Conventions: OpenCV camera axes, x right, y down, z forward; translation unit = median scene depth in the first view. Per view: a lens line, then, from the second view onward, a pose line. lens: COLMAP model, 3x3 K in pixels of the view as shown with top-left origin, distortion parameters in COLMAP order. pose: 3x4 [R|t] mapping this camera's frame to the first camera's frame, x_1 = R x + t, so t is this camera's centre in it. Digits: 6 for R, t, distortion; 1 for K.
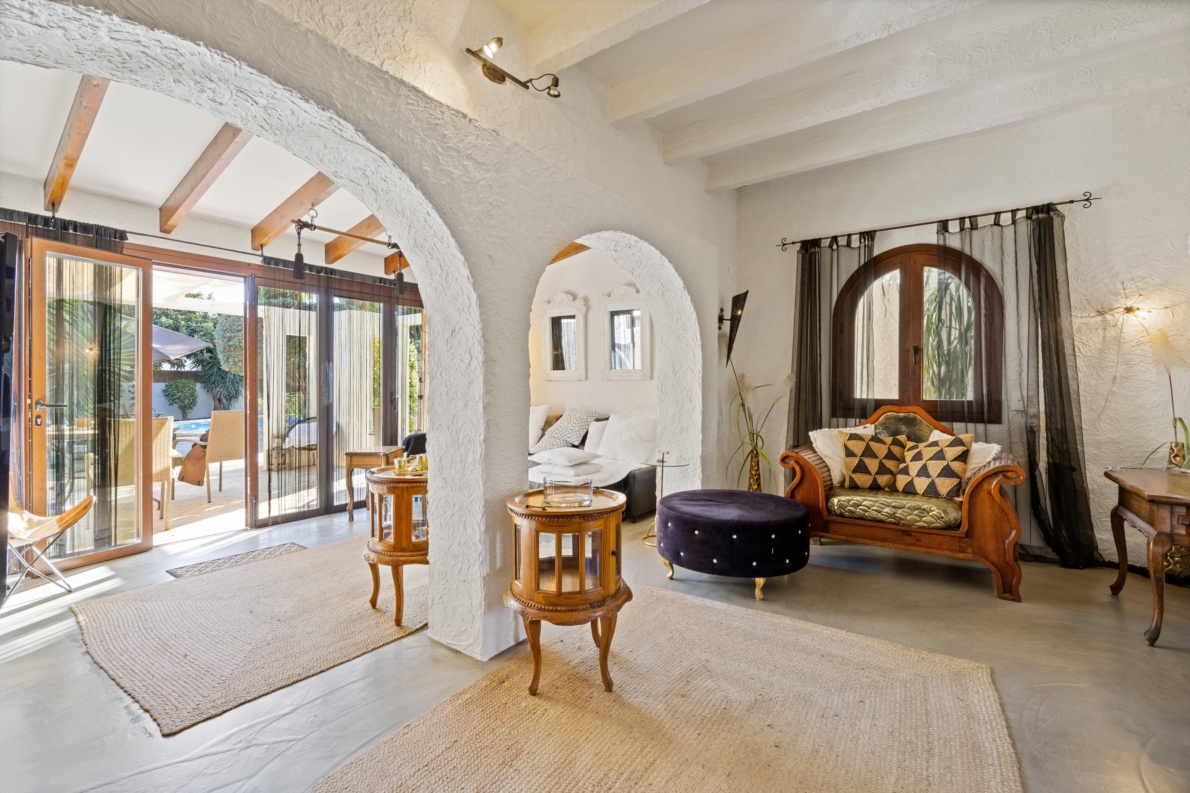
lens RADIAL K [[543.4, 0, 588.7], [0, 543.4, 387.5], [0, 0, 1]] dist [-0.015205, 0.000317]
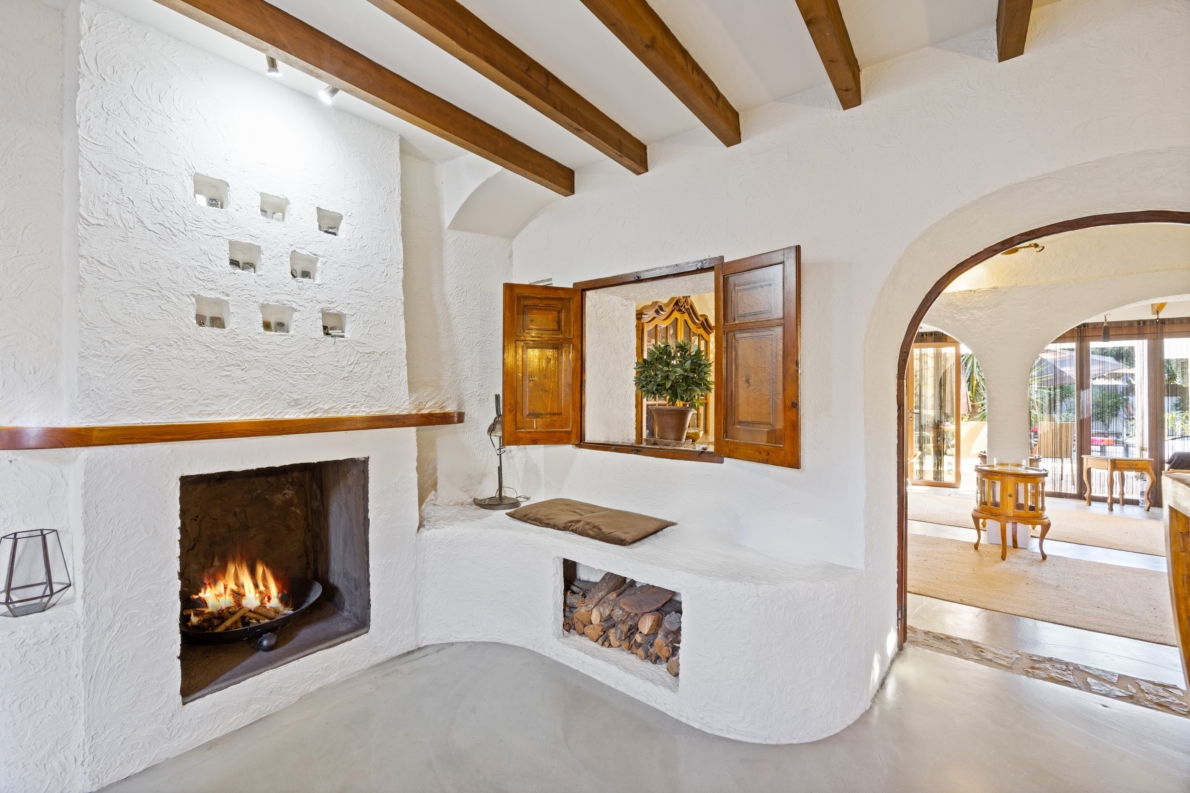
lens RADIAL K [[543.4, 0, 588.7], [0, 543.4, 387.5], [0, 0, 1]] dist [-0.015205, 0.000317]
pose [[-0.043125, -0.008598, -0.999033, 1.245576], [-0.008739, 0.999928, -0.008228, -0.040531], [0.999031, 0.008375, -0.043197, -0.291951]]
